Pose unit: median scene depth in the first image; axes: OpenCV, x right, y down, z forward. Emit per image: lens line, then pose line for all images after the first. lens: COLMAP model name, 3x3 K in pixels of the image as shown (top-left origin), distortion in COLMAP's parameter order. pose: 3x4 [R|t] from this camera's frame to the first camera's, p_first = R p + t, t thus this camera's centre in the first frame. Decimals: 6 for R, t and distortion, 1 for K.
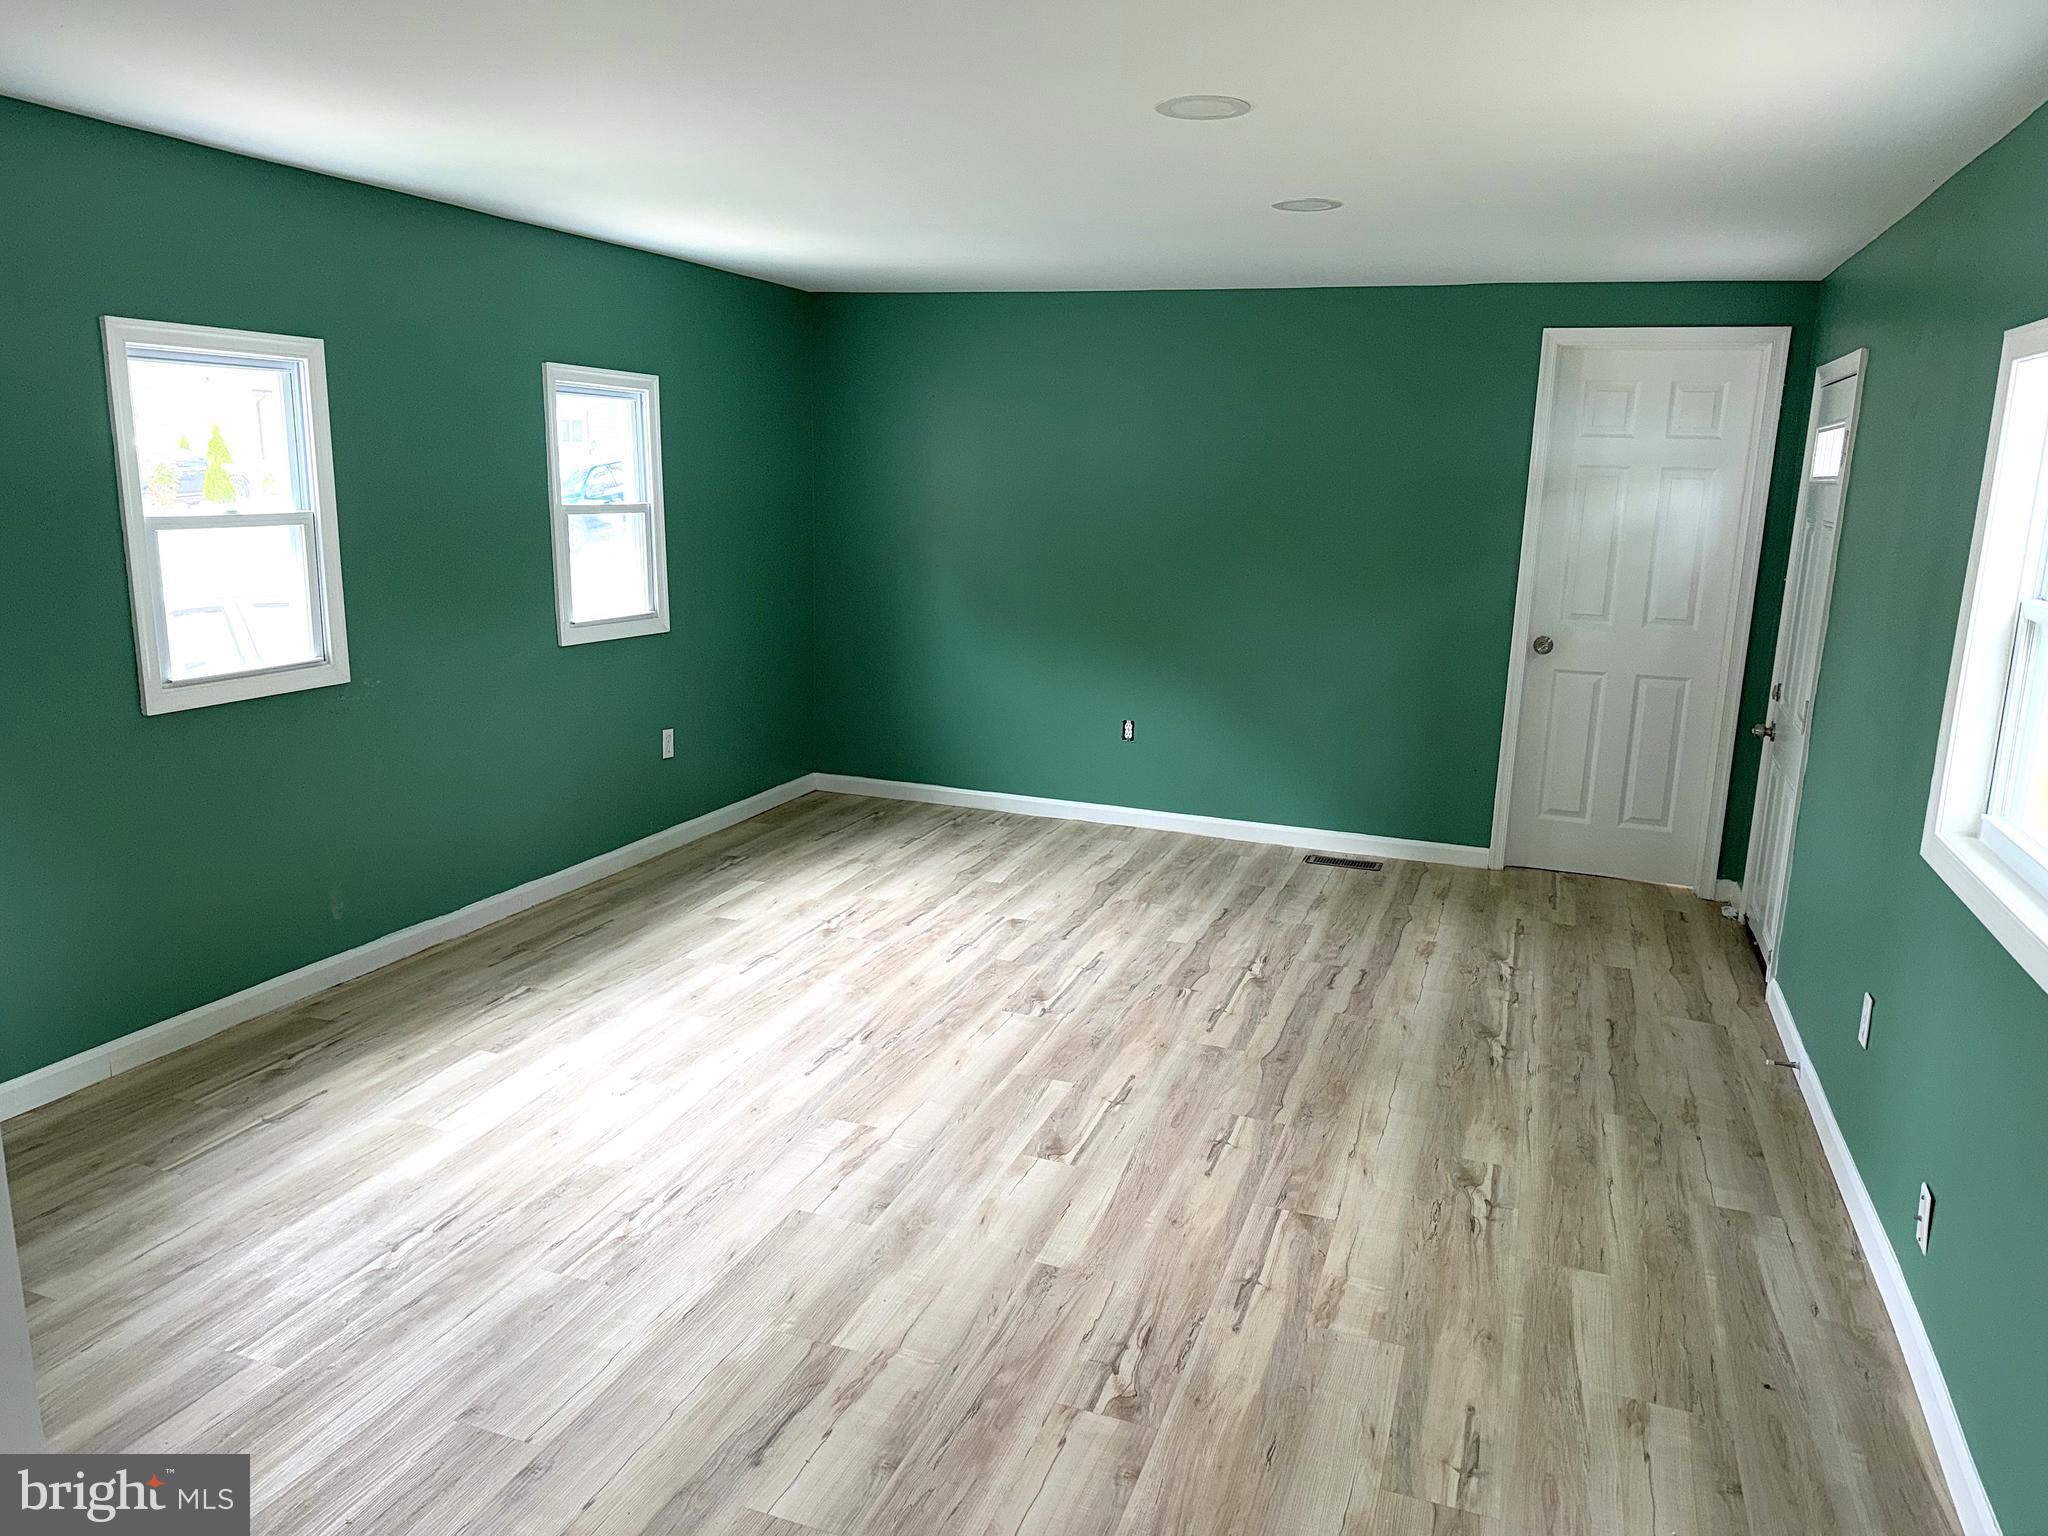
lens RADIAL K [[1430.3, 0, 1032.6], [0, 1430.3, 776.5], [0, 0, 1]] dist [0.142601, -0.232961]
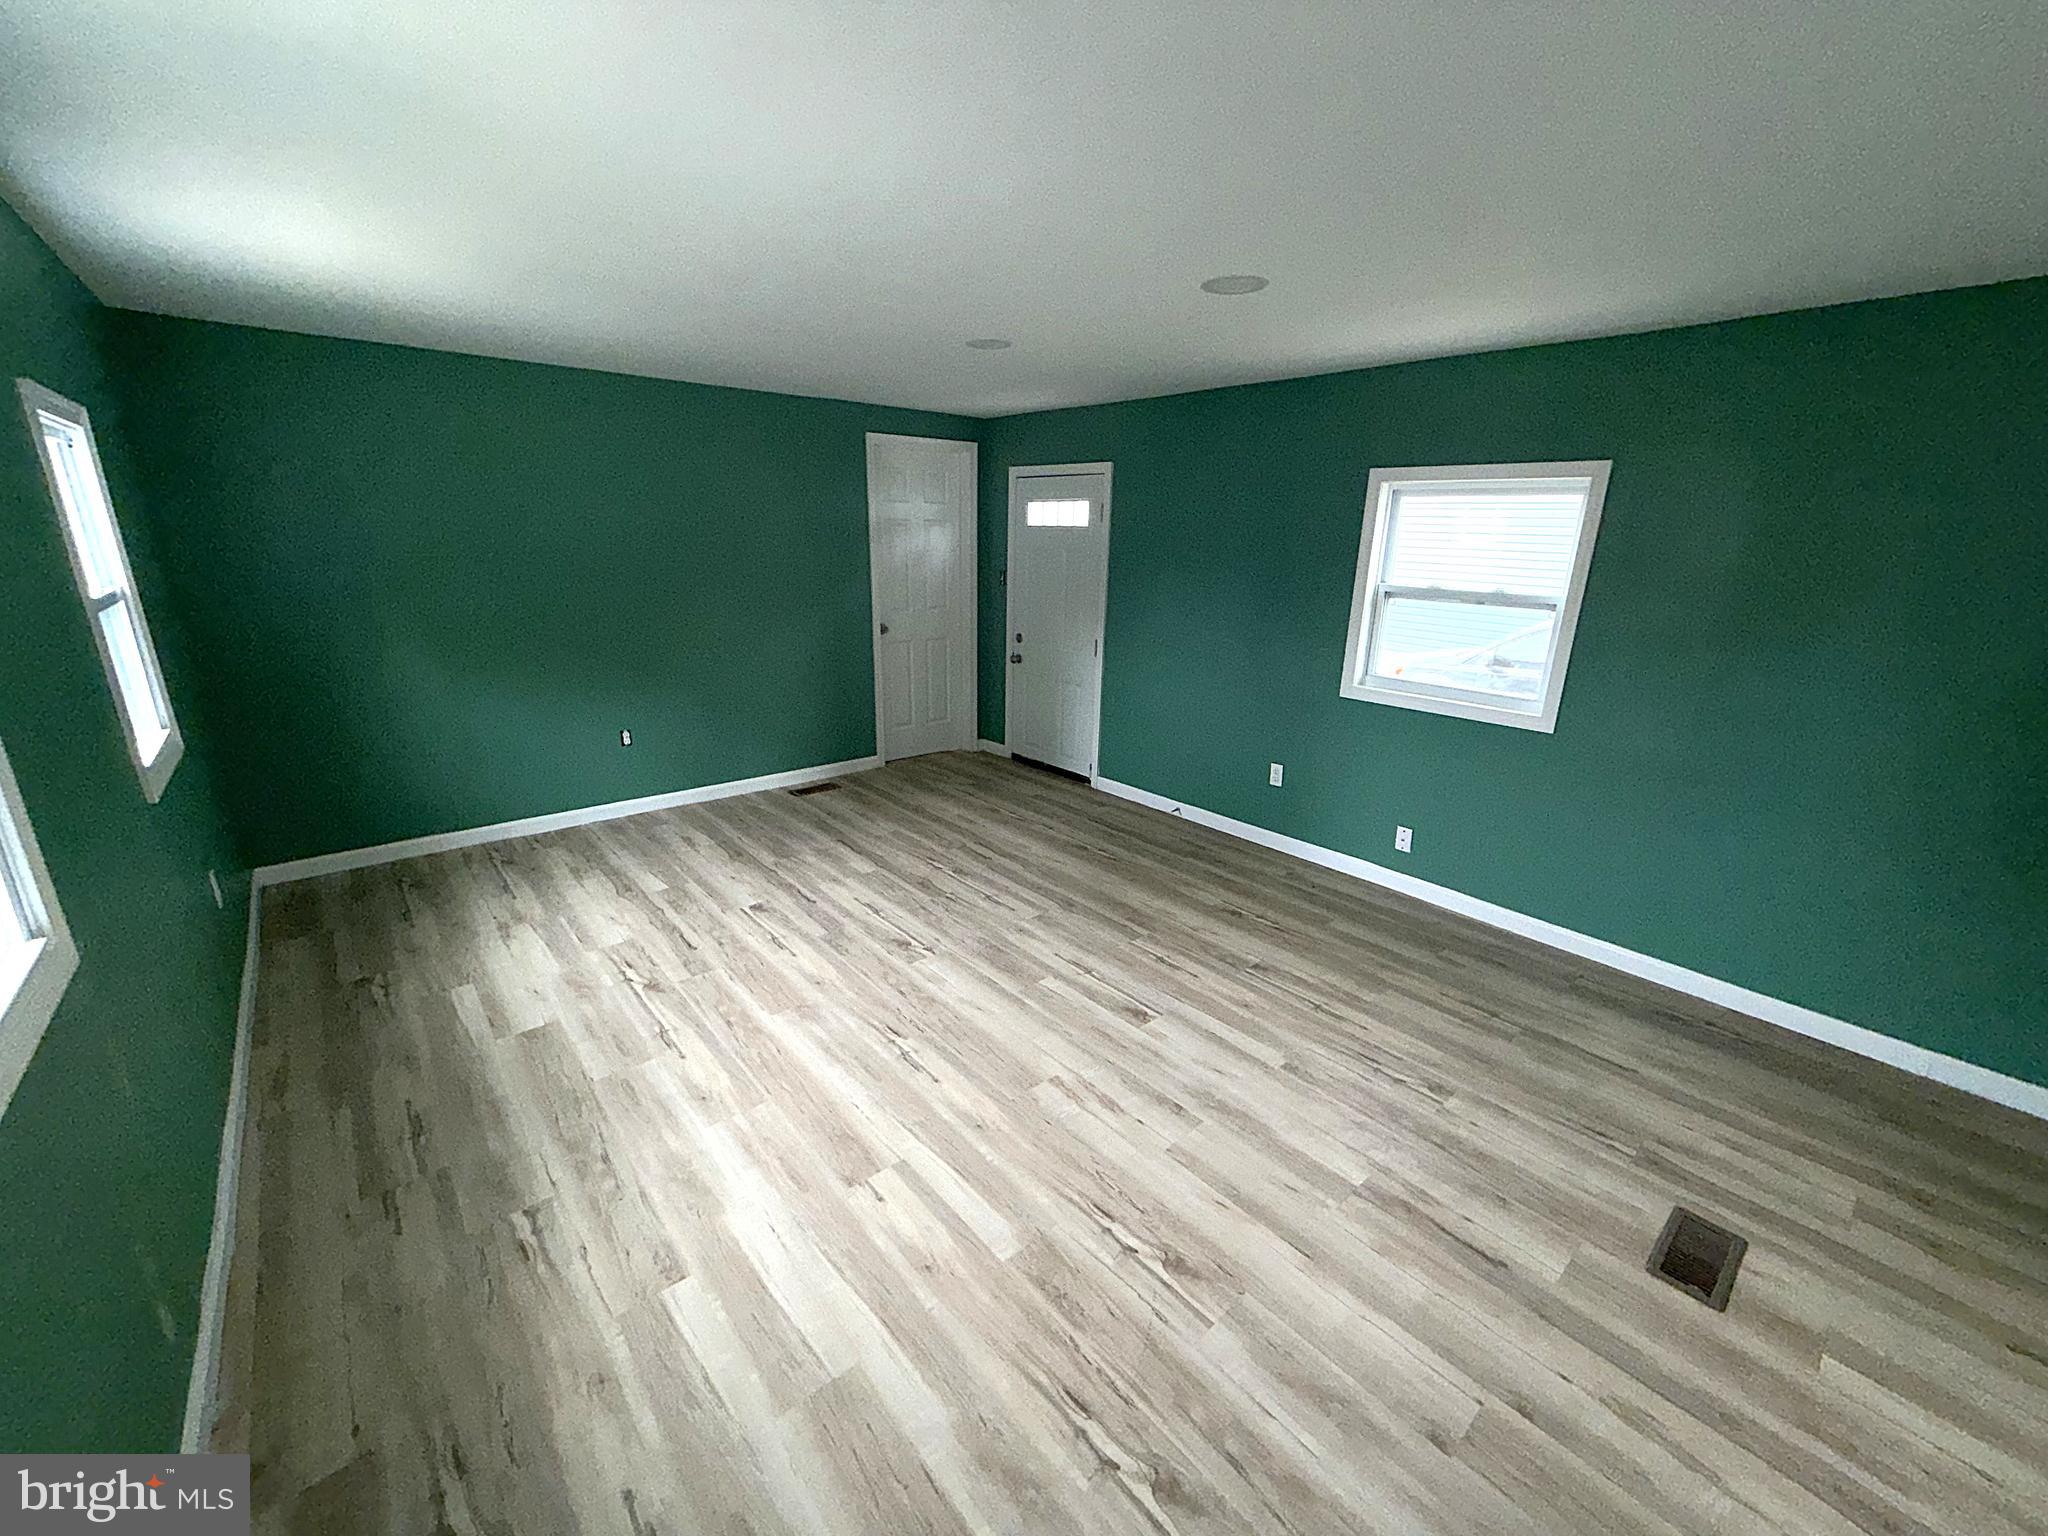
lens RADIAL K [[811.5, 0, 1021.0], [0, 811.5, 762.8], [0, 0, 1]] dist [0.000362, 0.000211]
pose [[0.496363, -0.260976, 0.827958, -0.558682], [0.178171, 0.964065, 0.197063, -0.143259], [-0.849634, 0.049703, 0.525025, 0.563643]]
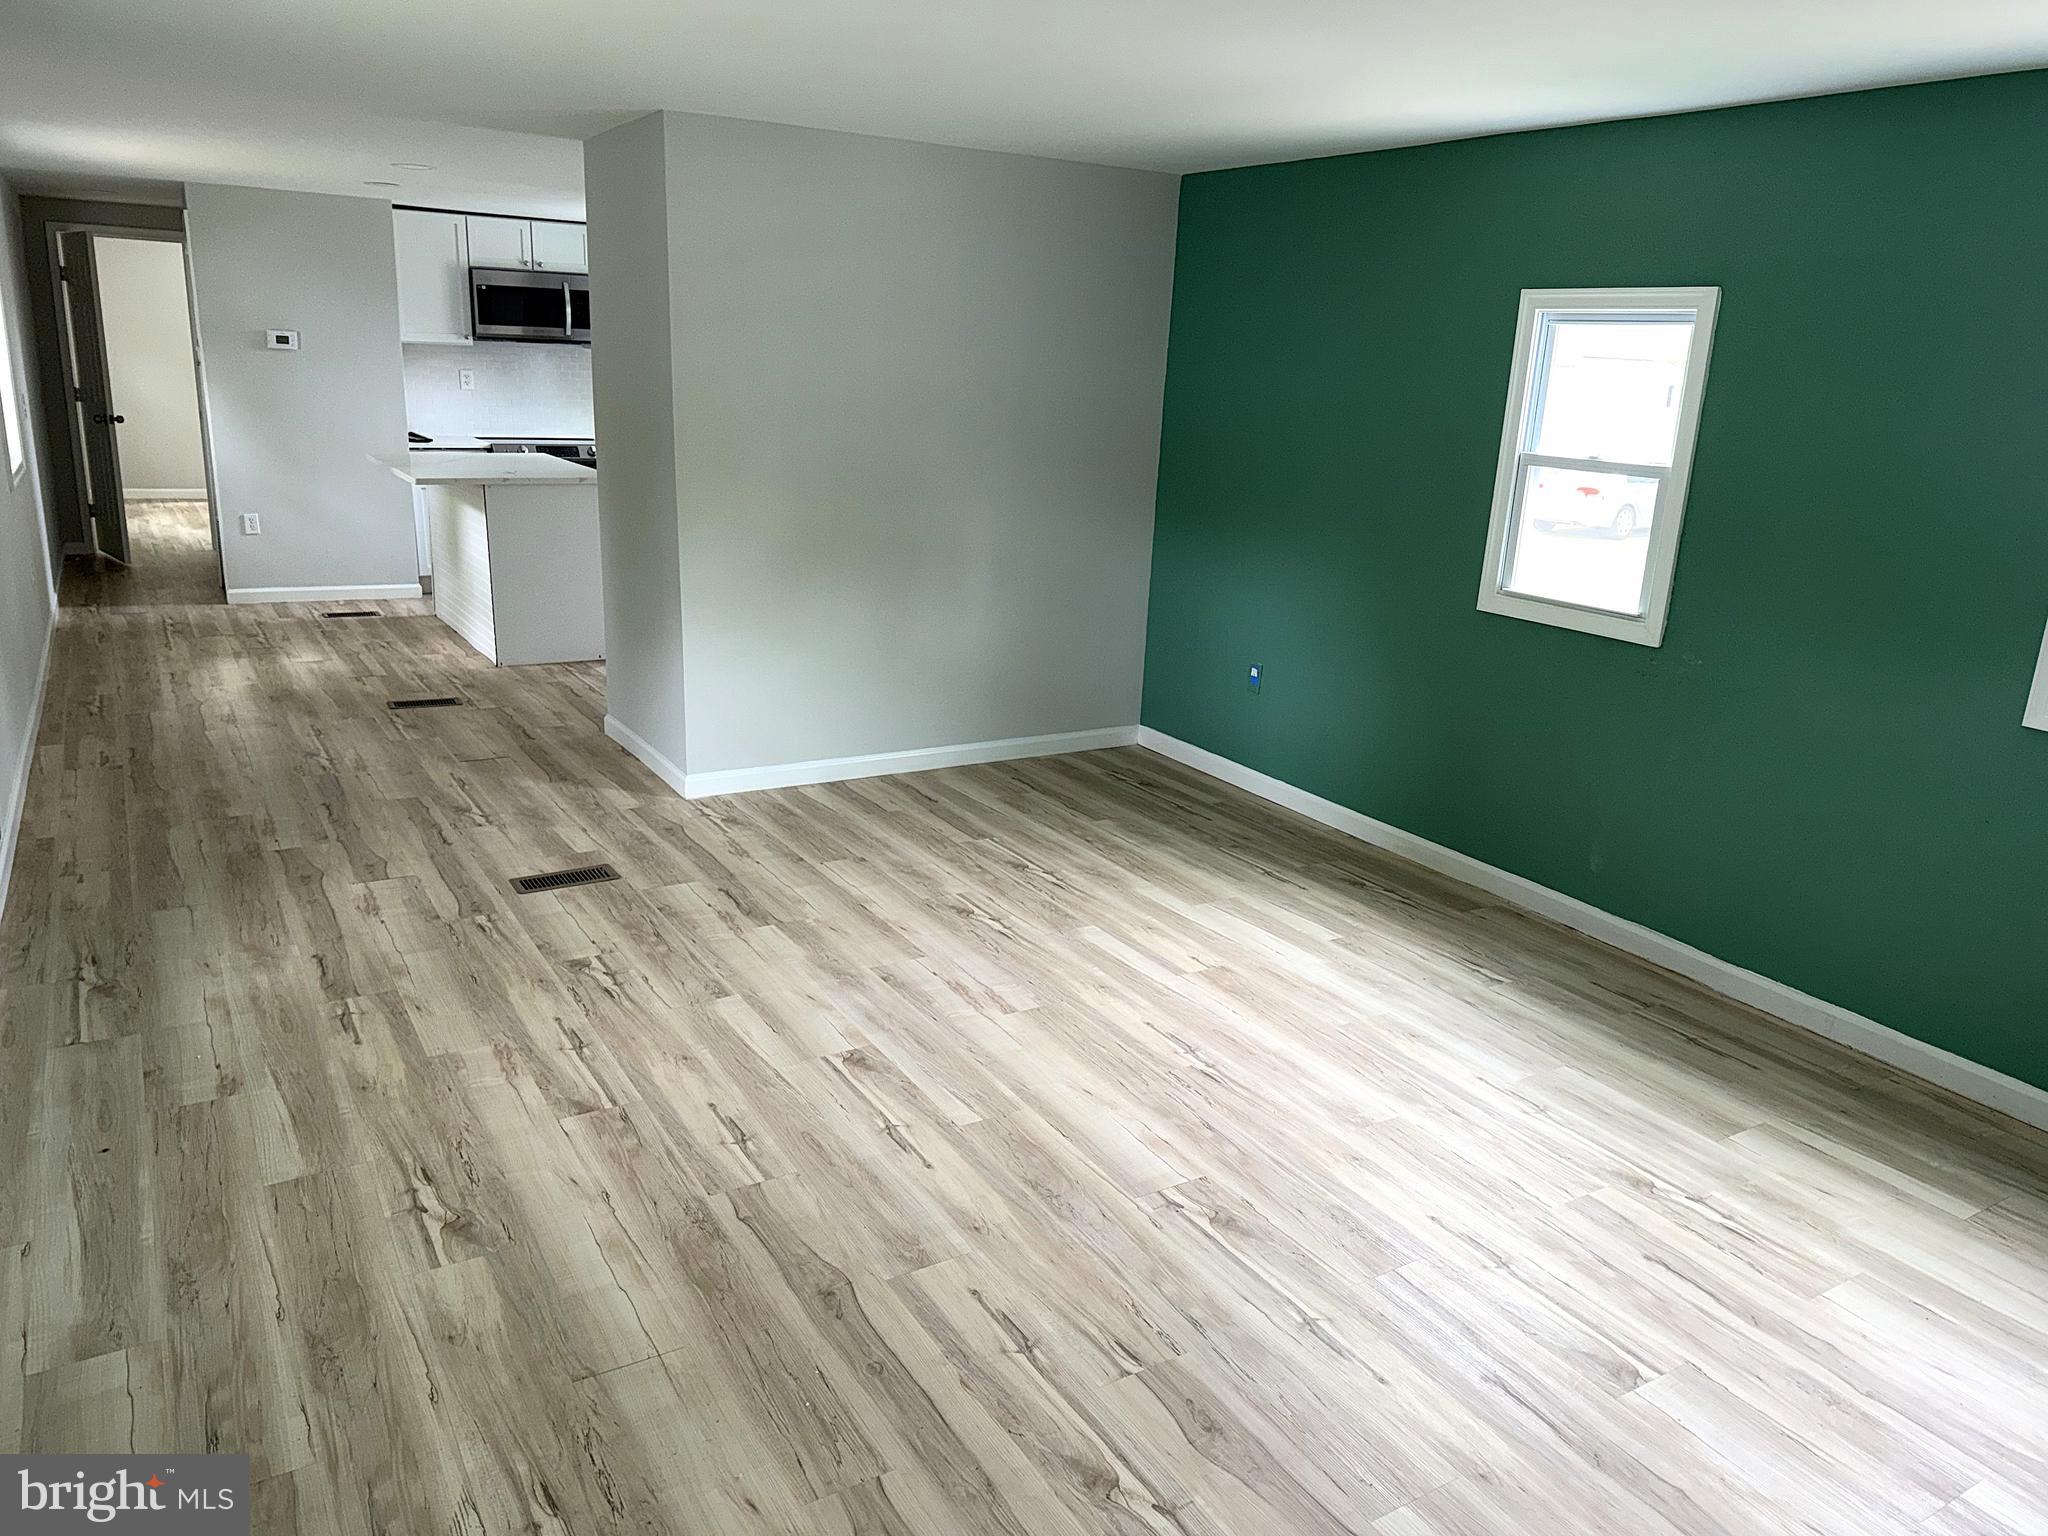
lens RADIAL K [[1430.3, 0, 1032.6], [0, 1430.3, 776.5], [0, 0, 1]] dist [0.142601, -0.232961]
pose [[-0.623576, 0.160519, -0.765106, 0.569172], [-0.229391, 0.898042, 0.375367, -0.270161], [0.747351, 0.409578, -0.523176, 1.306599]]
